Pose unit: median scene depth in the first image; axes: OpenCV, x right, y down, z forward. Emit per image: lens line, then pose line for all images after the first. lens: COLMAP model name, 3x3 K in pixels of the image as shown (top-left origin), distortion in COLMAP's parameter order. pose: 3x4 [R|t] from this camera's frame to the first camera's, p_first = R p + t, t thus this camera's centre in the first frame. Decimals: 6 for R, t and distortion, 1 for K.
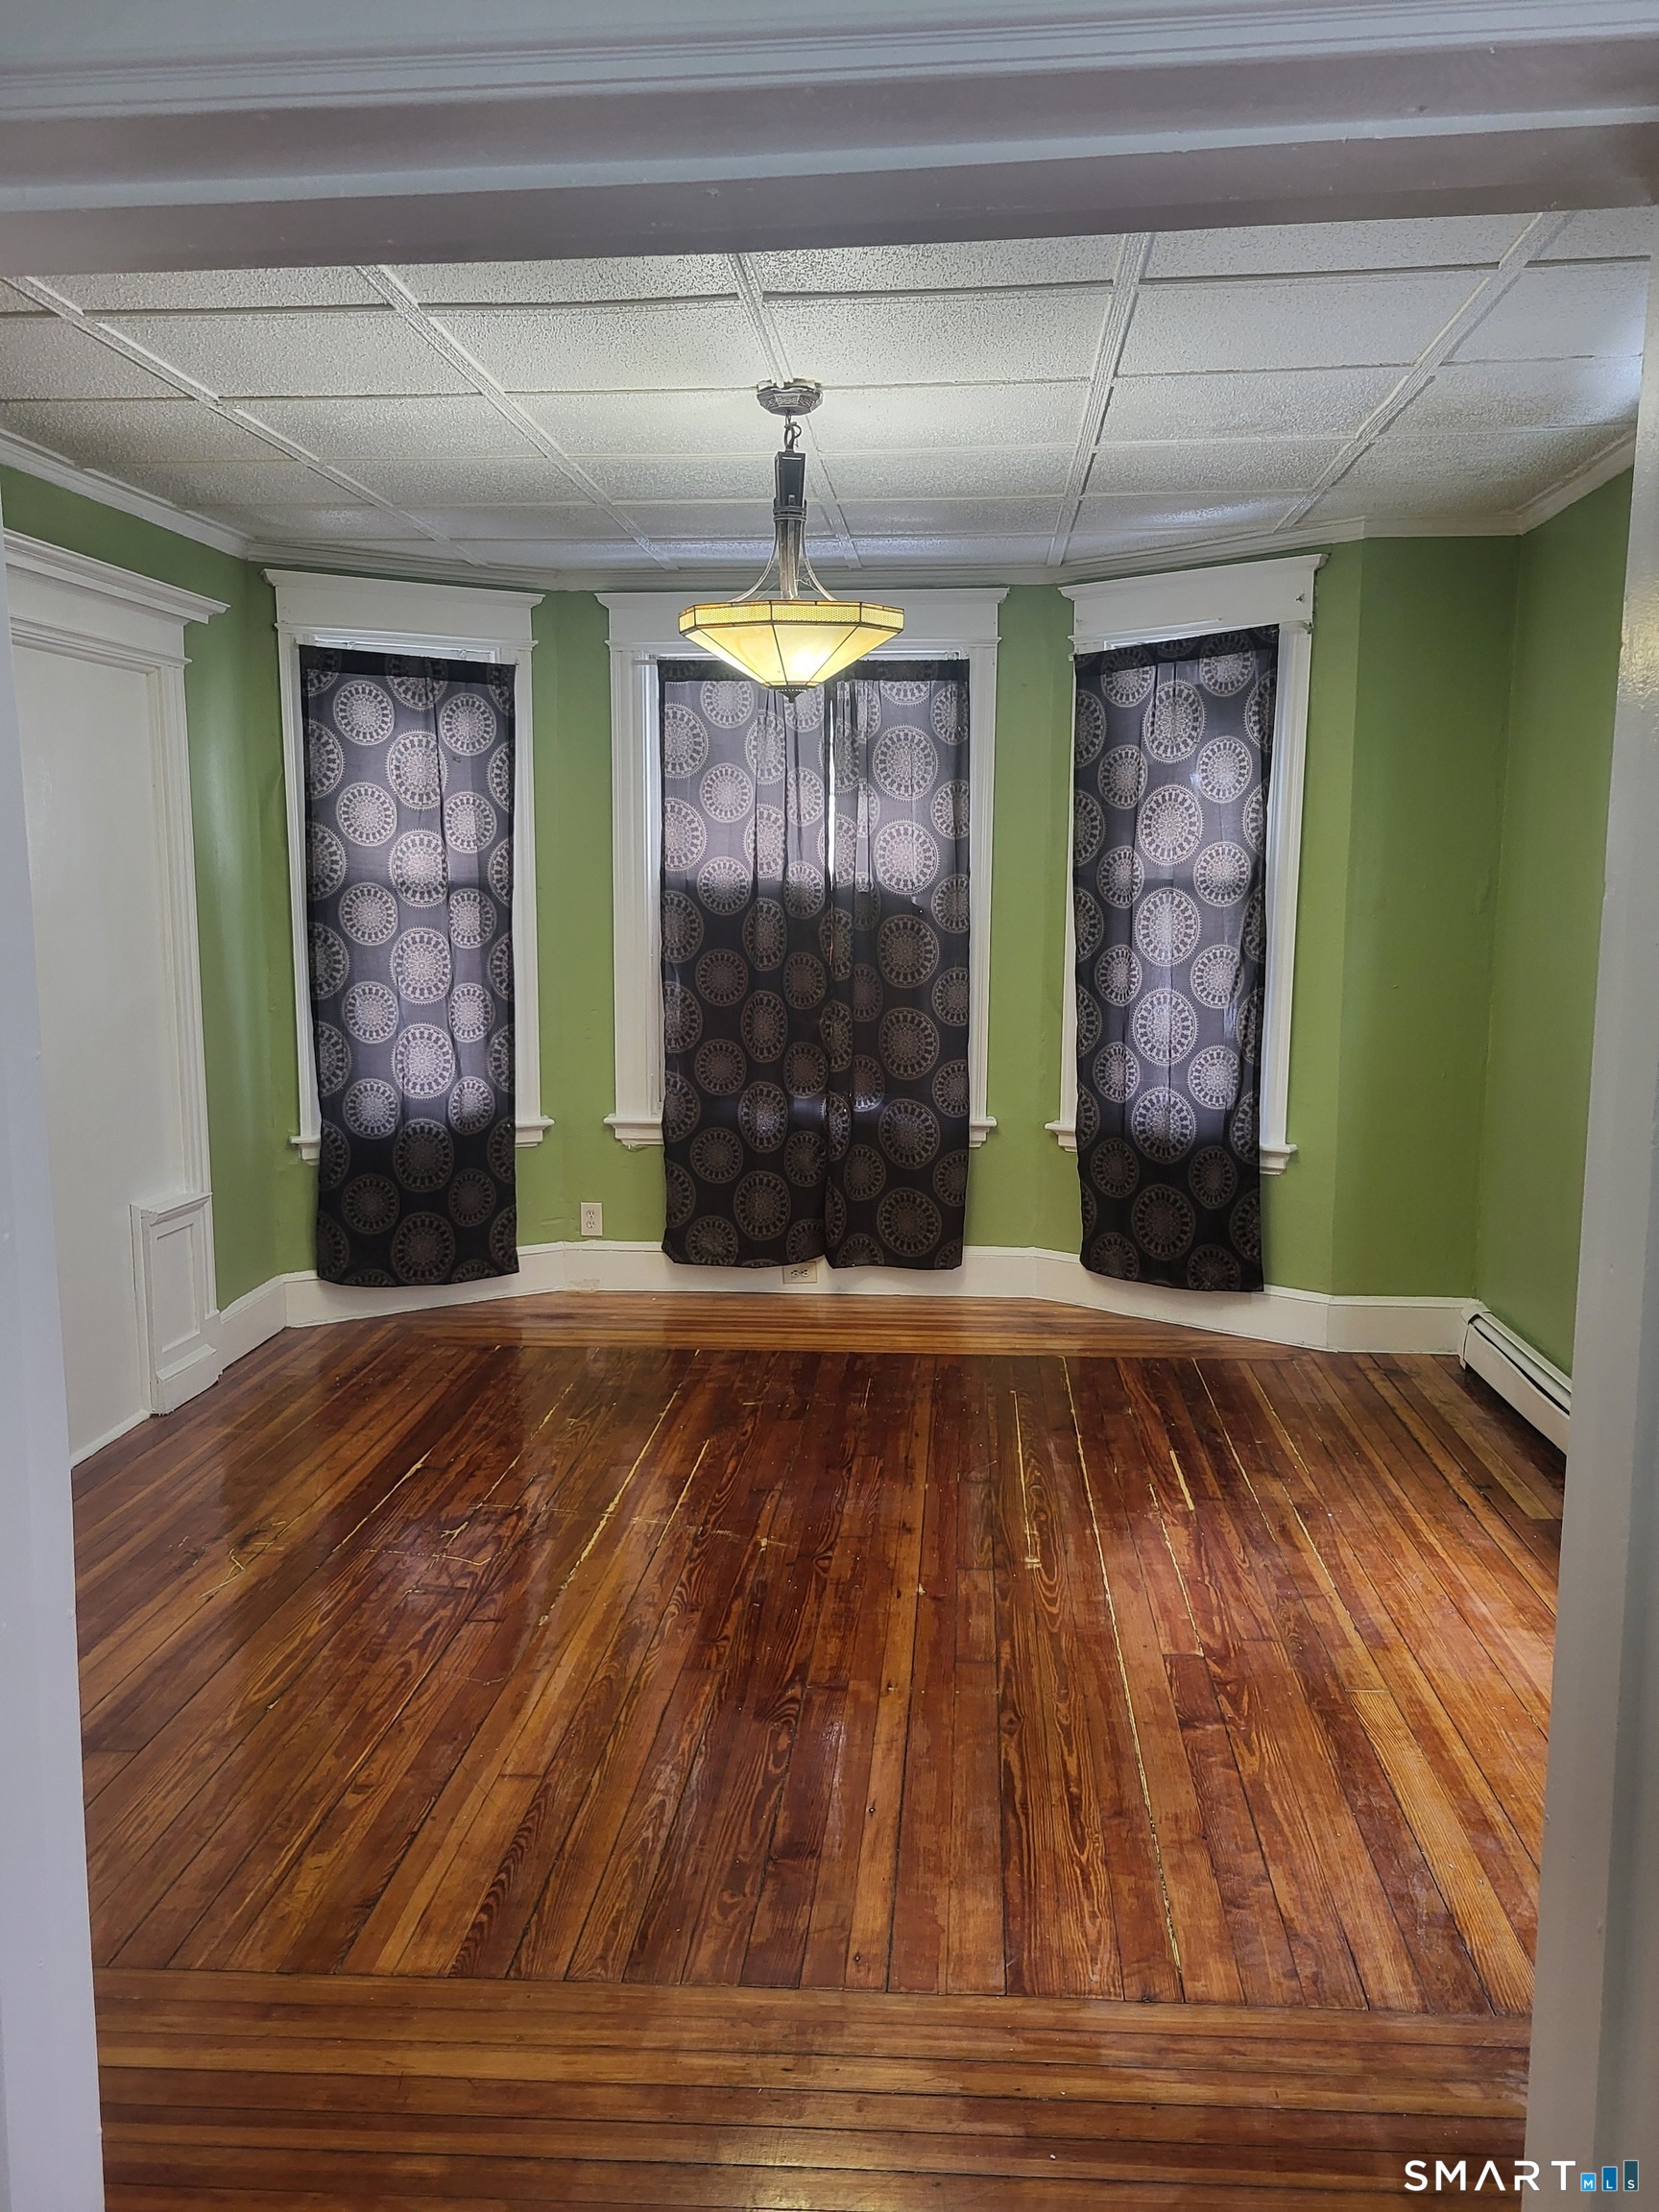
lens RADIAL K [[1673.2, 0, 831.2], [0, 1673.2, 1112.0], [0, 0, 1]] dist [-0.007233, -0.003916]
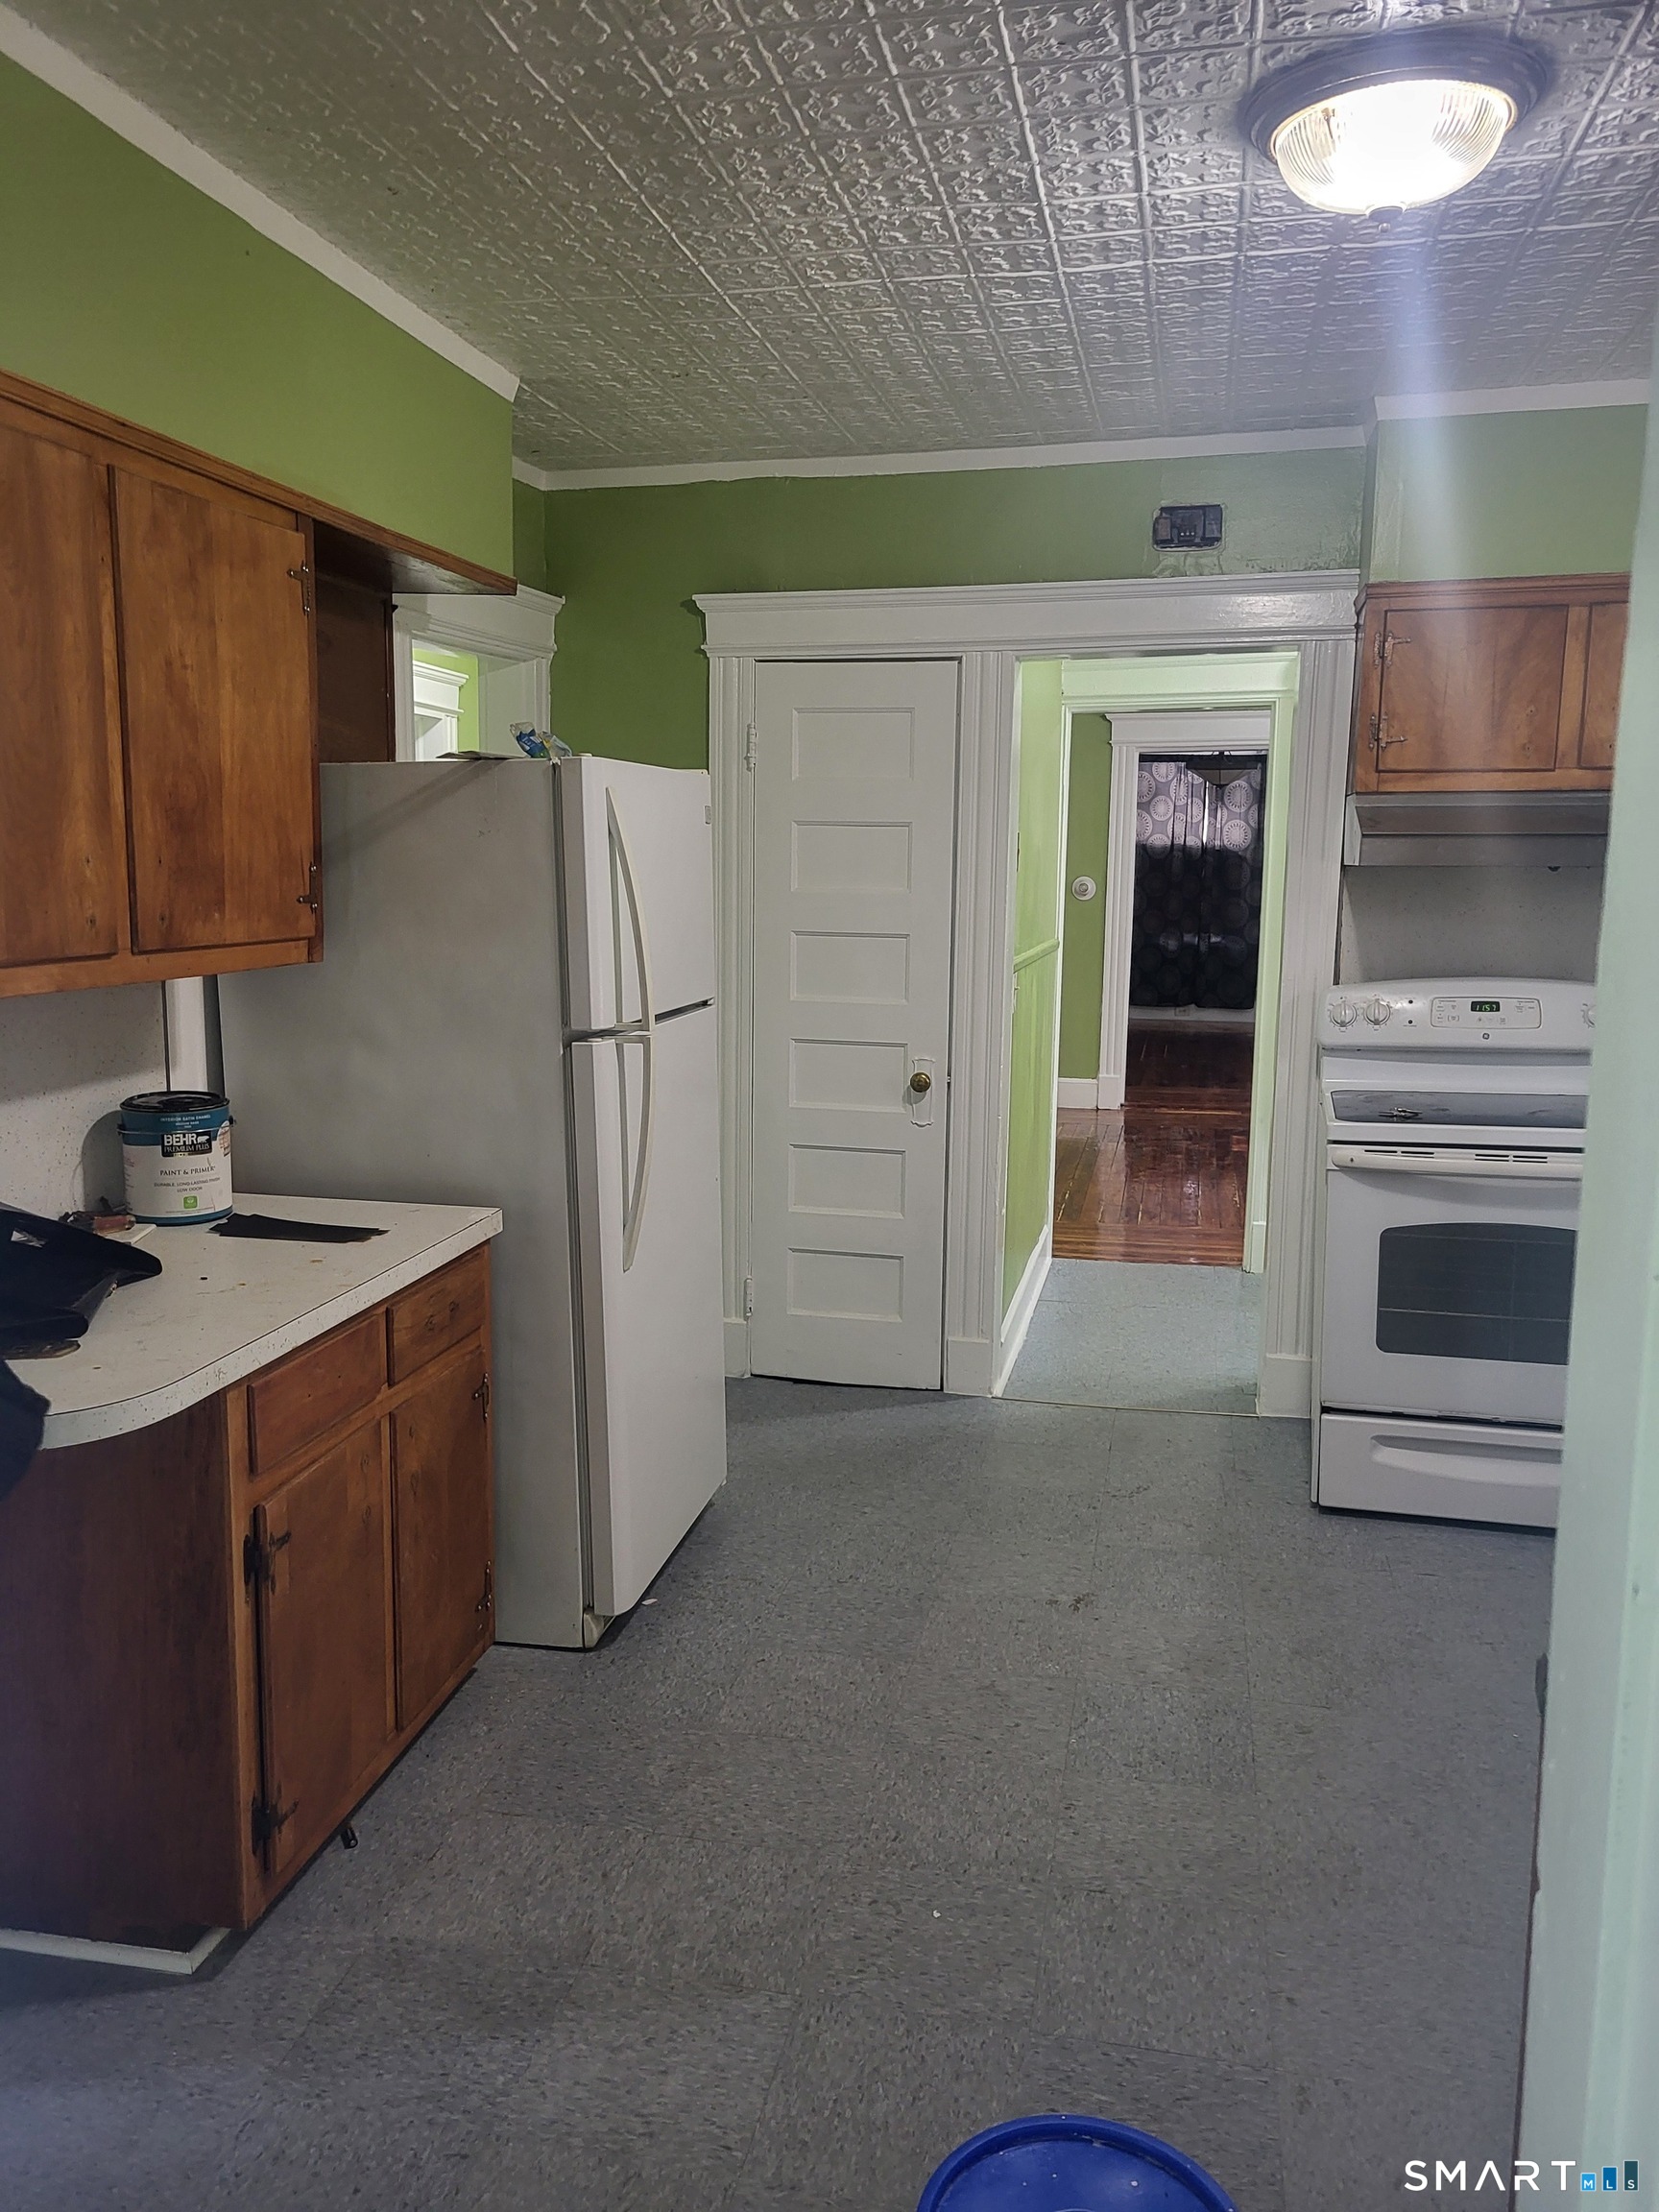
lens RADIAL K [[1673.2, 0, 828.2], [0, 1673.2, 1094.0], [0, 0, 1]] dist [-0.007233, -0.003916]
pose [[0.991032, 0.031233, -0.129921, -0.211931], [-0.030495, 0.999506, 0.007666, 0.217903], [0.130096, -0.003635, 0.991495, -1.452075]]
